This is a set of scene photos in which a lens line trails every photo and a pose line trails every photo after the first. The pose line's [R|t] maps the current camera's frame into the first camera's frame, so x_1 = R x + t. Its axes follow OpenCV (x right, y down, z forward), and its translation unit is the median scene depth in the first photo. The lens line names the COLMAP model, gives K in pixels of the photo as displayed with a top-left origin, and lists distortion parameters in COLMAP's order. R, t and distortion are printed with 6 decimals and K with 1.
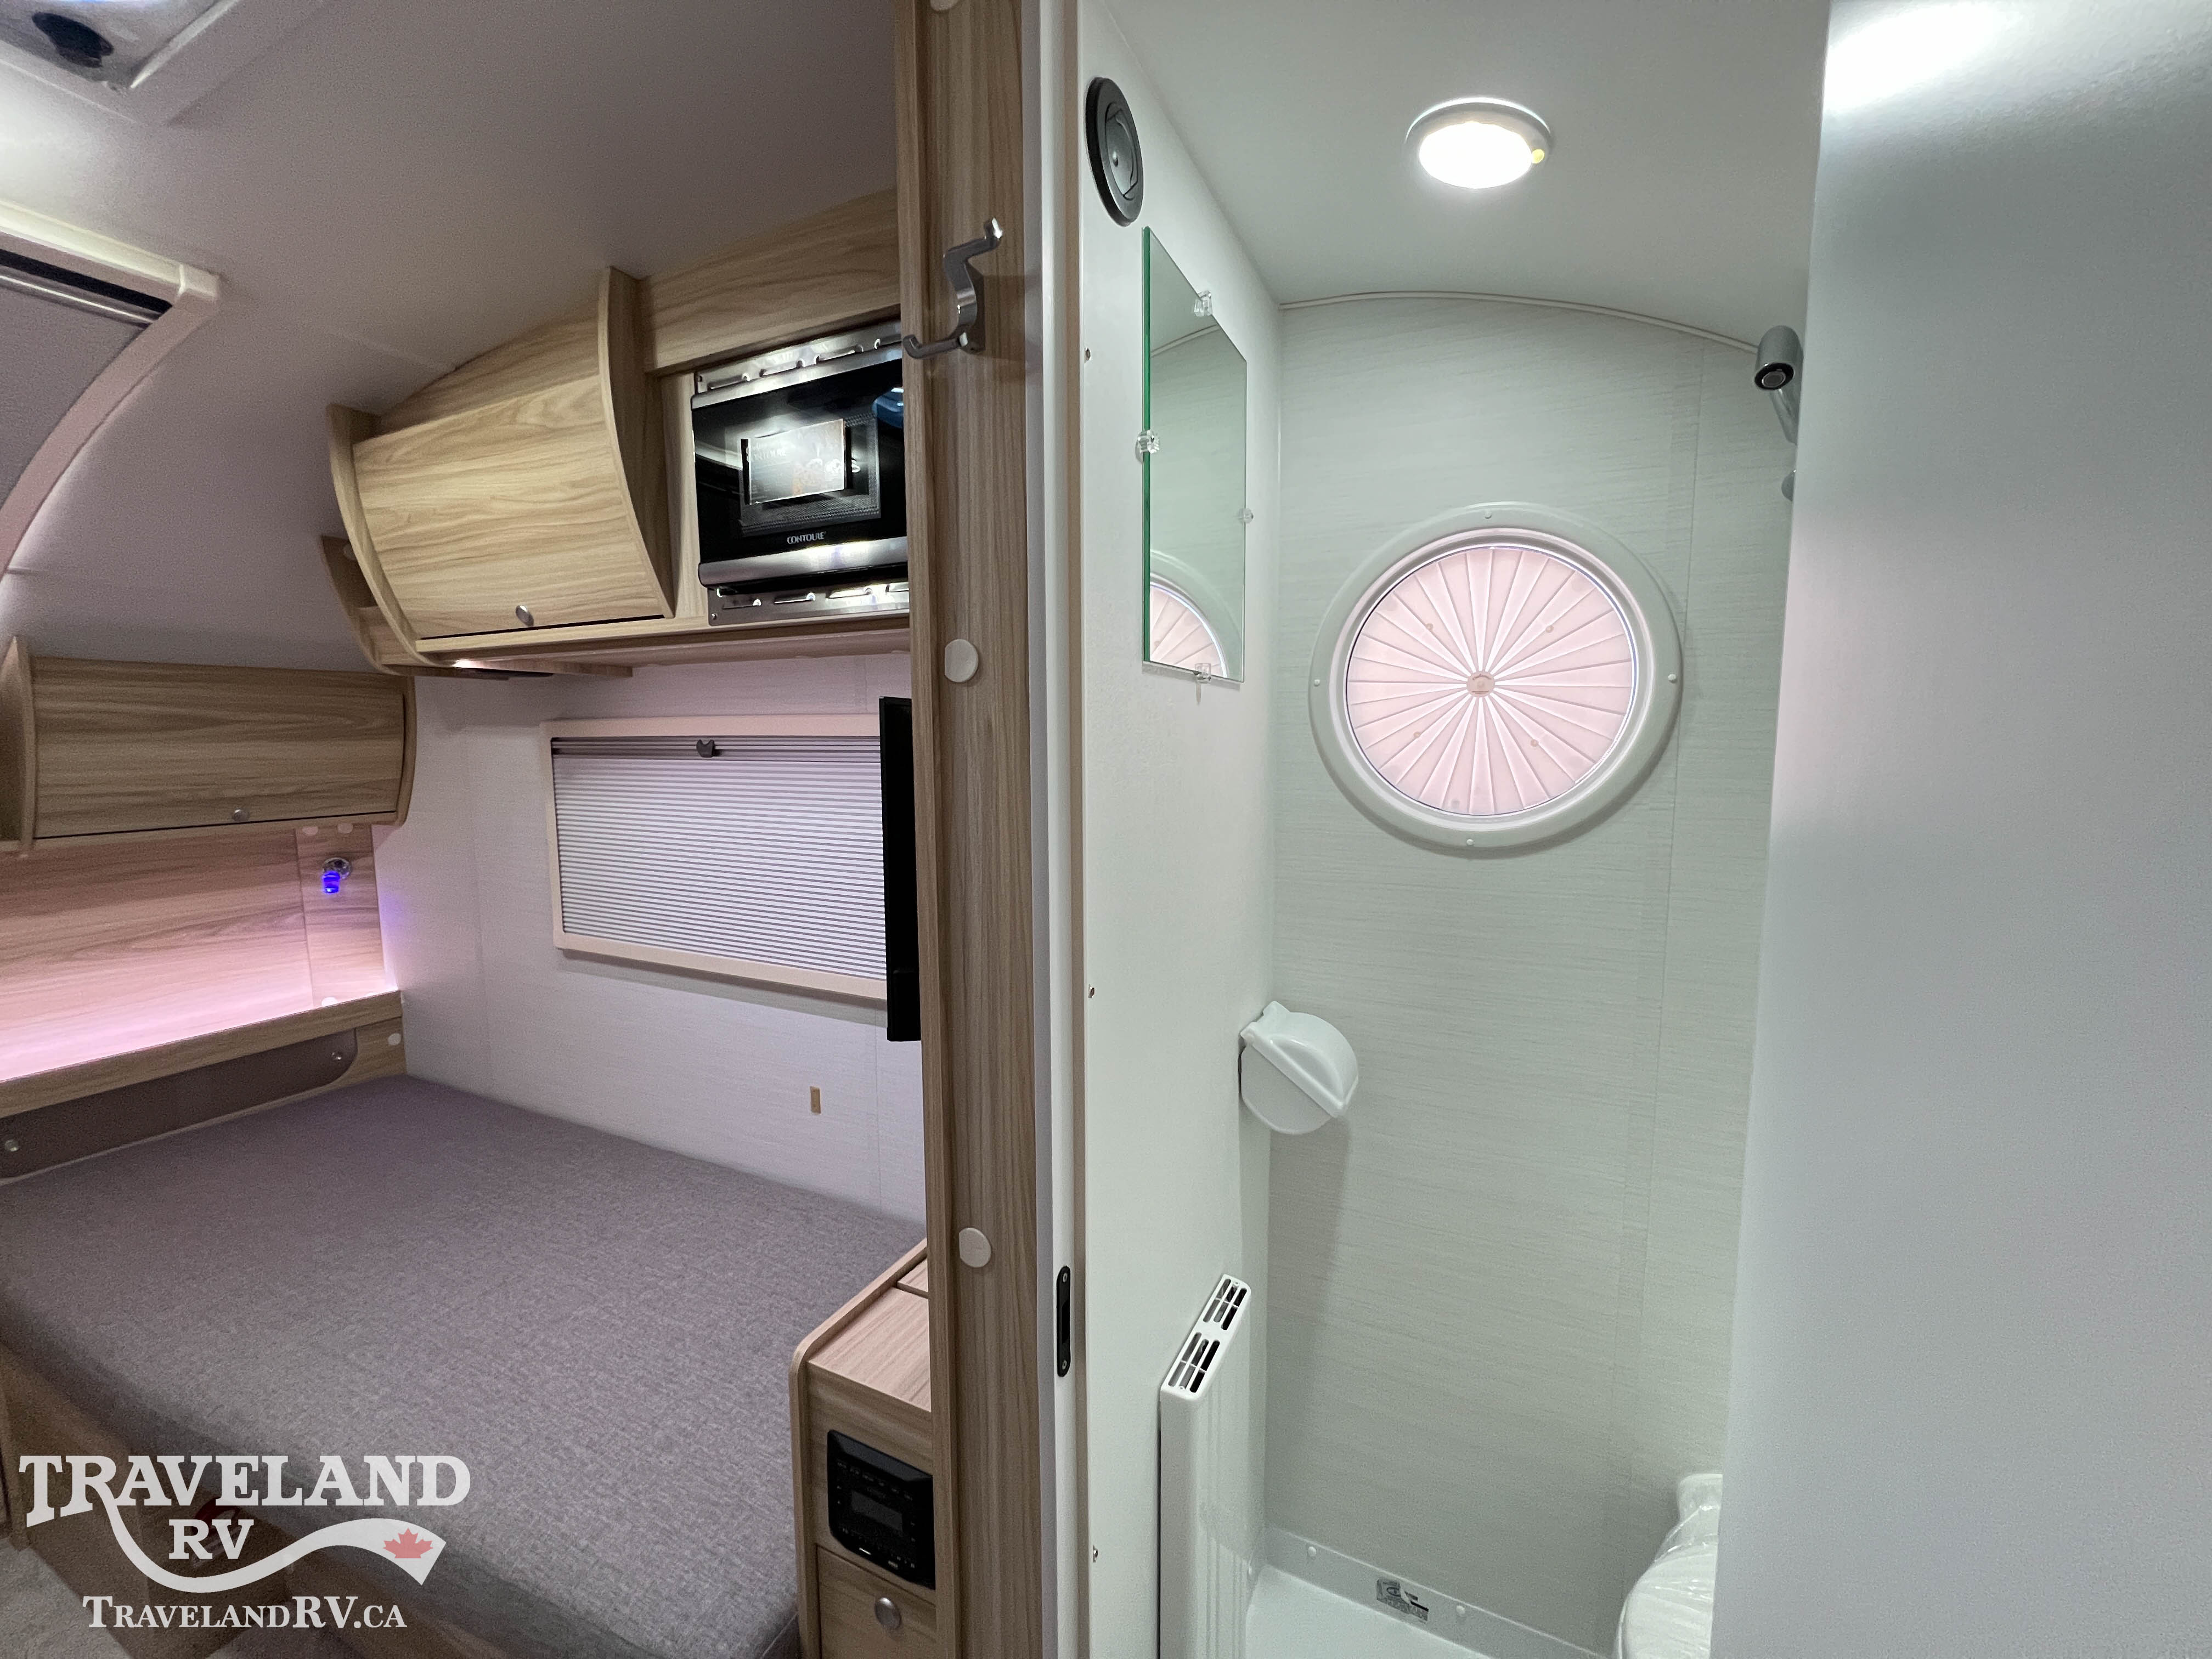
lens RADIAL K [[878.9, 0, 1102.2], [0, 878.9, 826.8], [0, 0, 1]] dist [-0.000533, 0.000170]
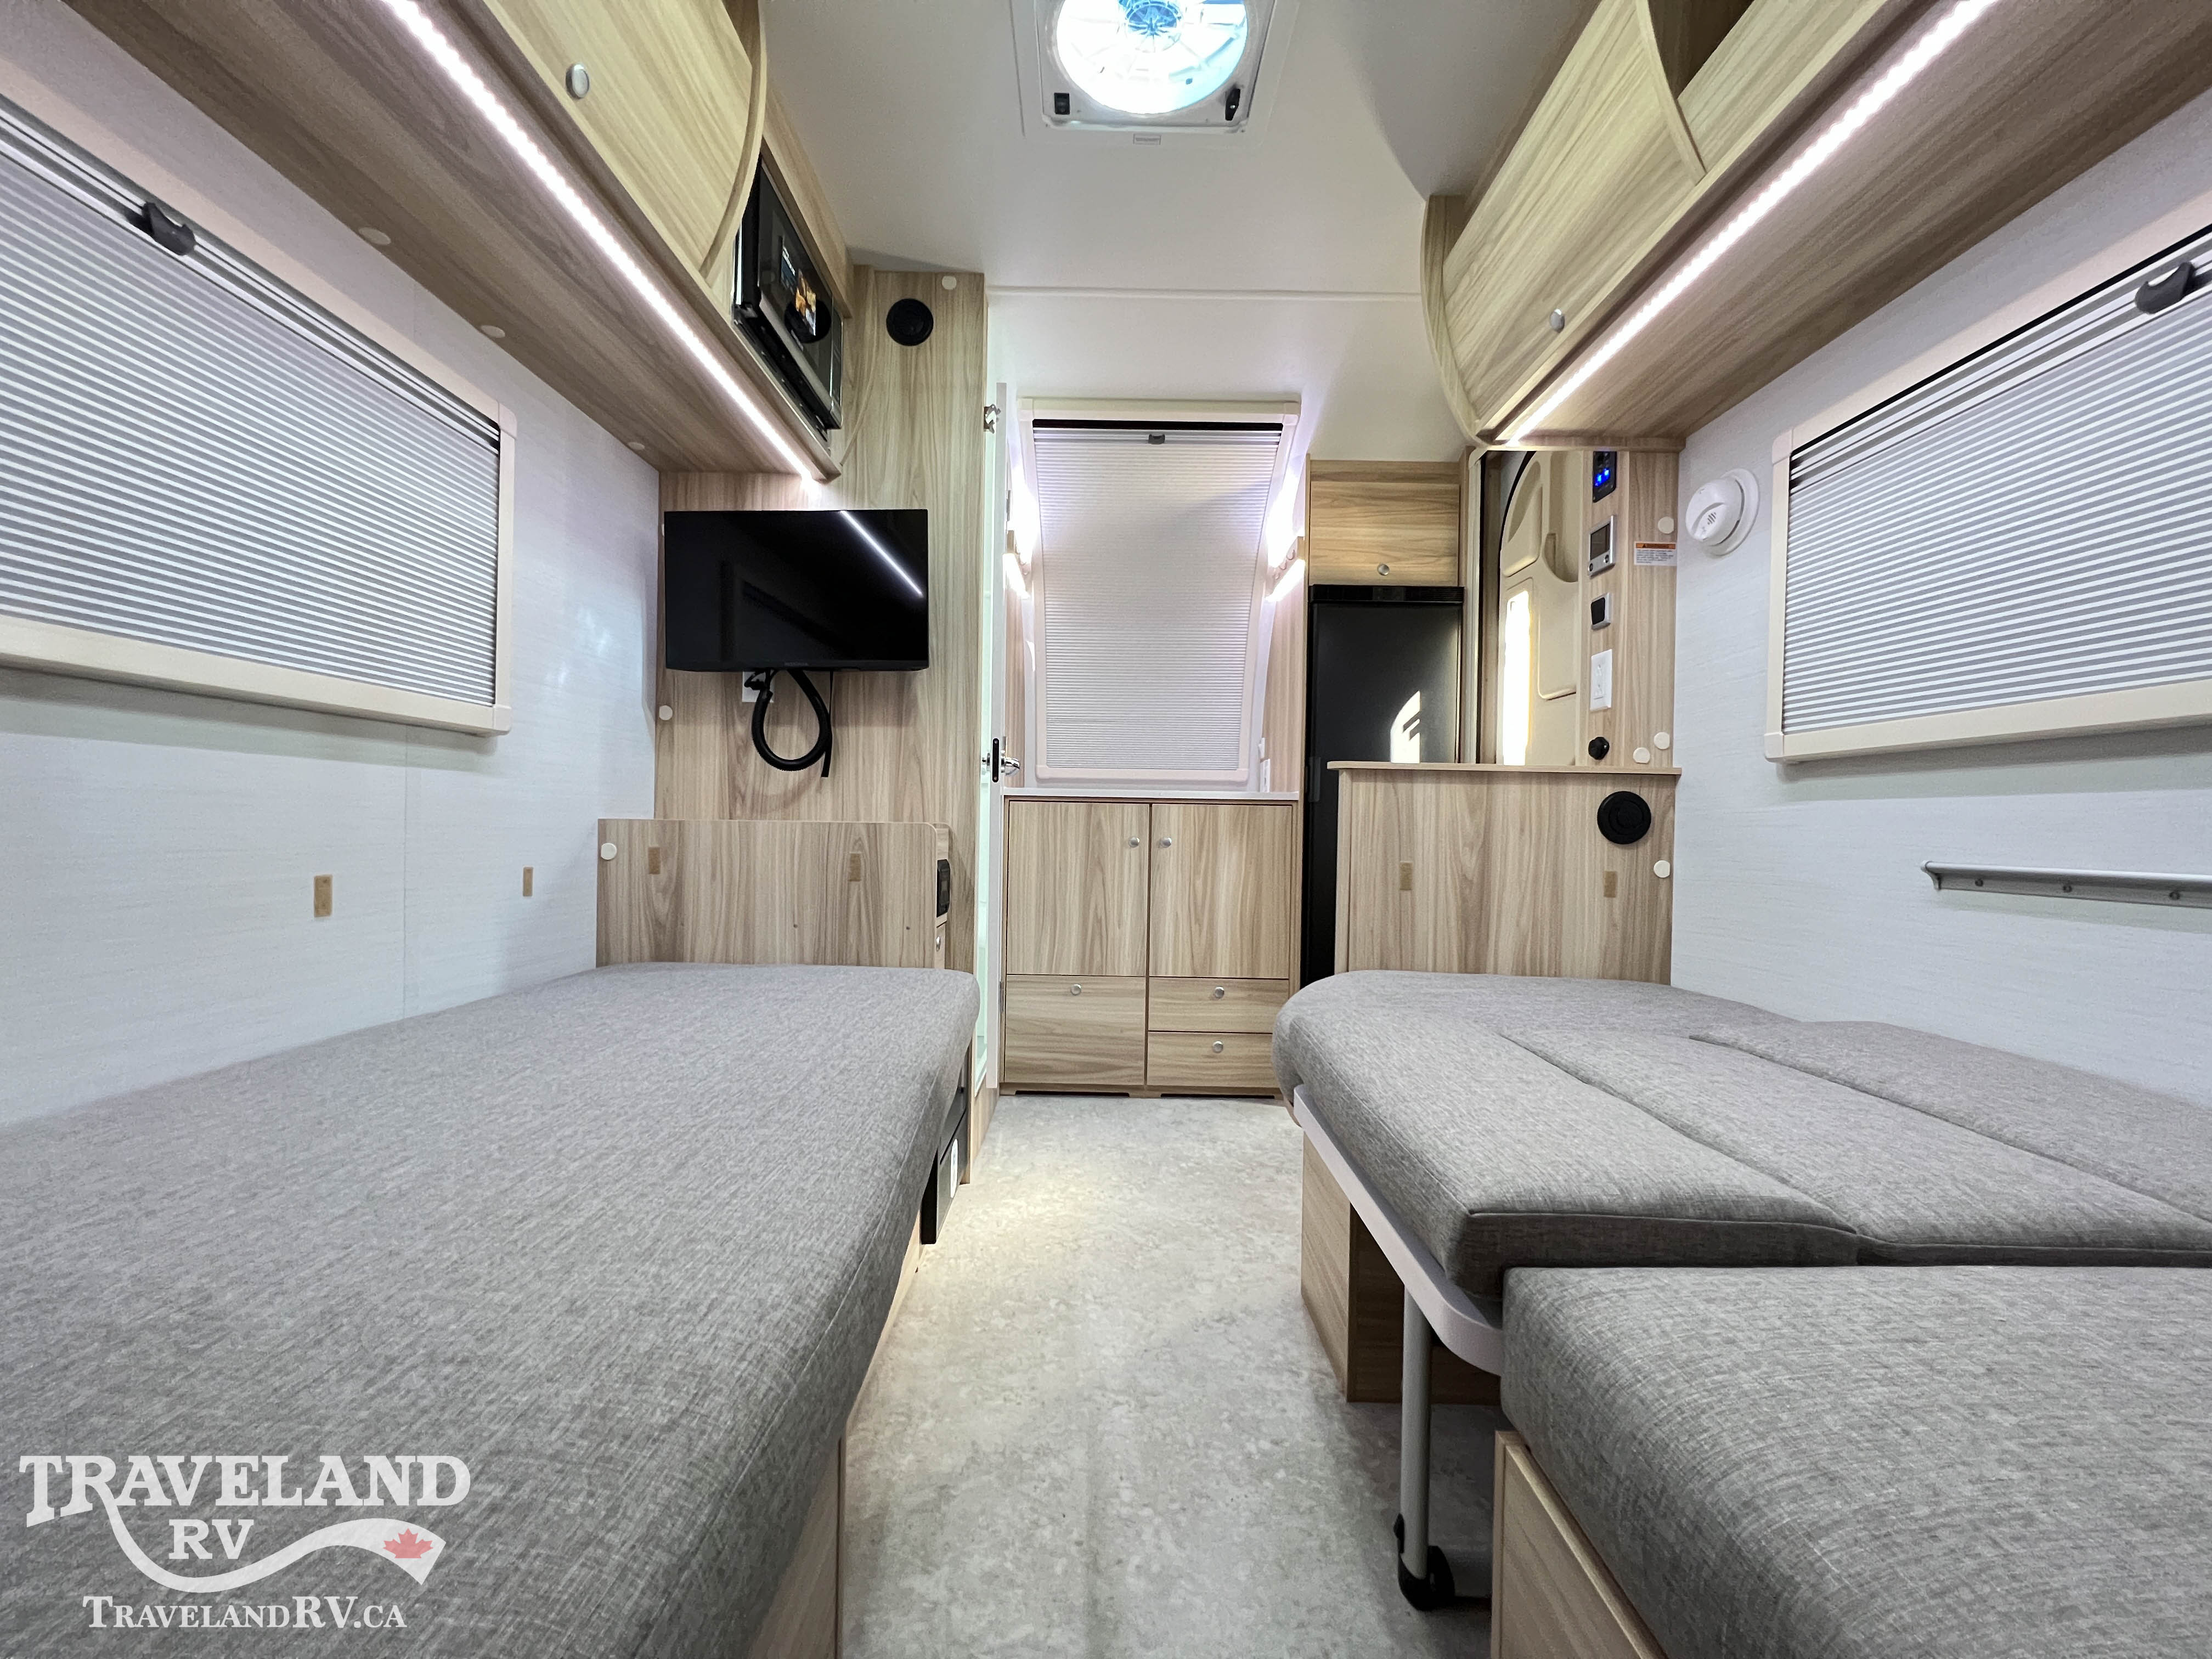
lens RADIAL K [[878.9, 0, 1102.2], [0, 878.9, 826.8], [0, 0, 1]] dist [-0.000533, 0.000170]
pose [[-0.433959, -0.005878, 0.900913, -1.618126], [0.077491, 0.996029, 0.043825, 0.390138], [-0.897594, 0.088831, -0.431781, 1.074415]]
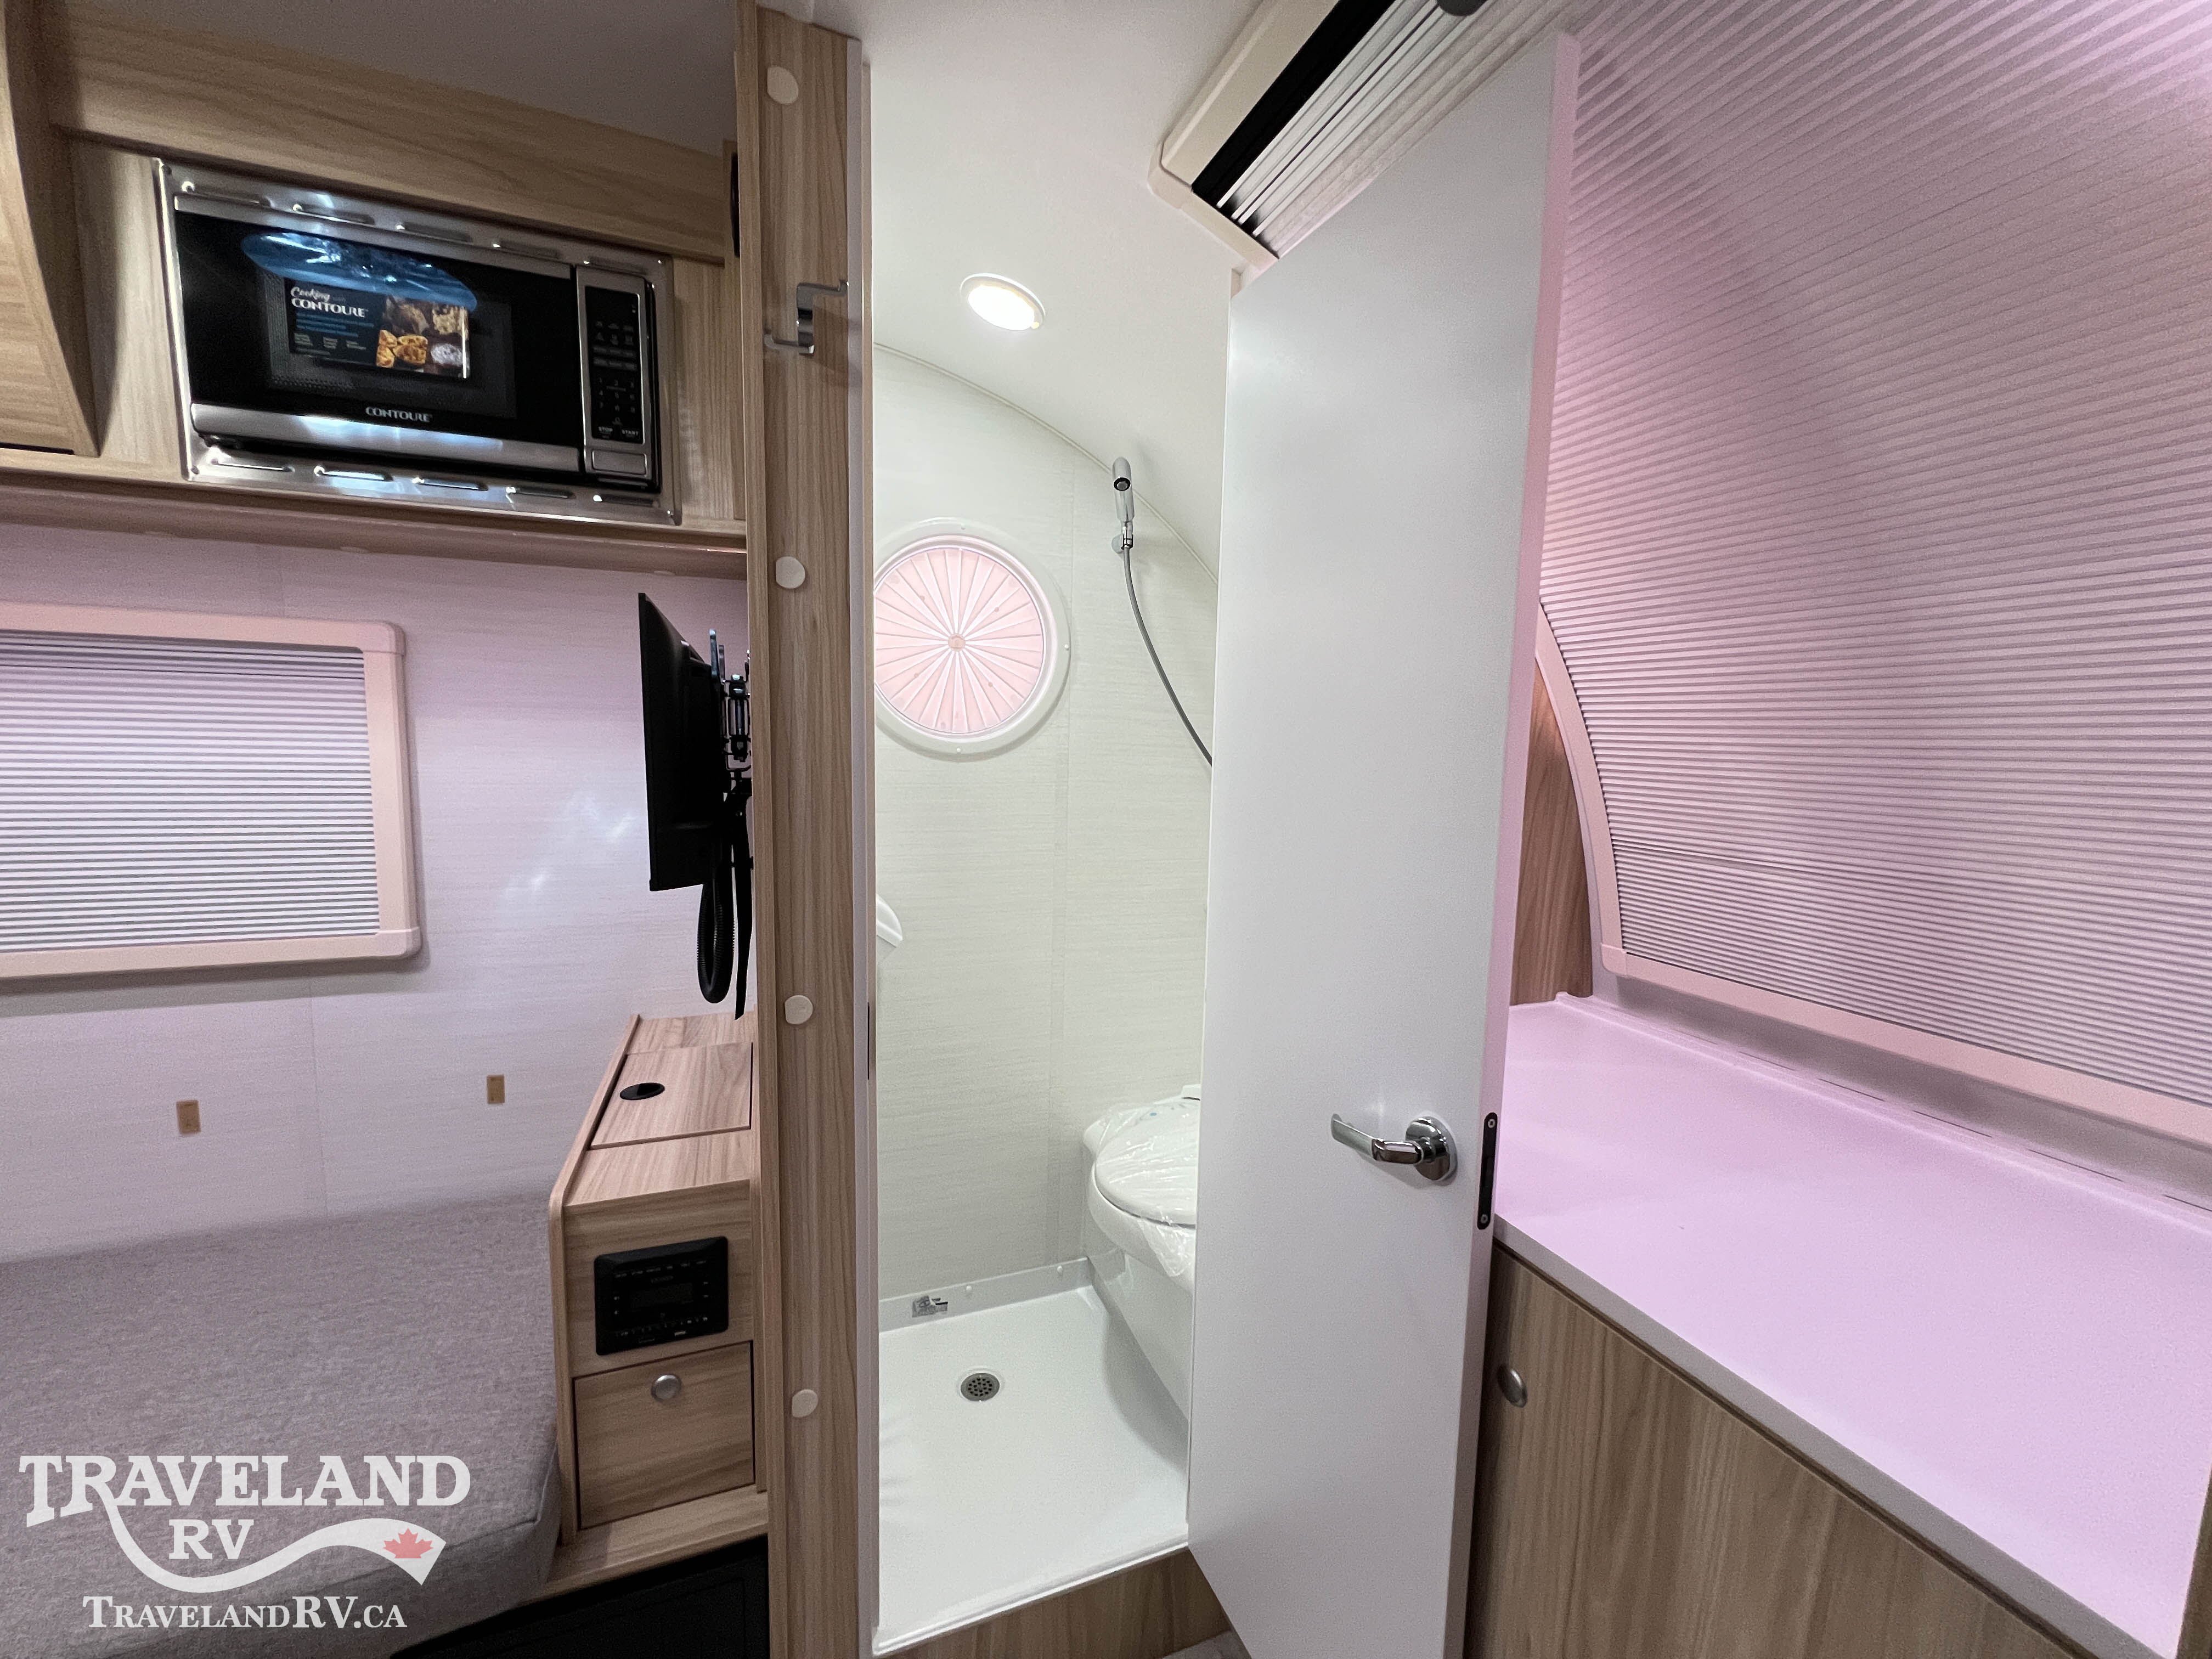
lens RADIAL K [[878.9, 0, 1102.2], [0, 878.9, 826.8], [0, 0, 1]] dist [-0.000533, 0.000170]
pose [[0.682916, -0.058676, 0.728136, -0.459055], [0.049410, 0.998196, 0.034097, 0.100097], [-0.728824, 0.012692, 0.684584, -0.159120]]
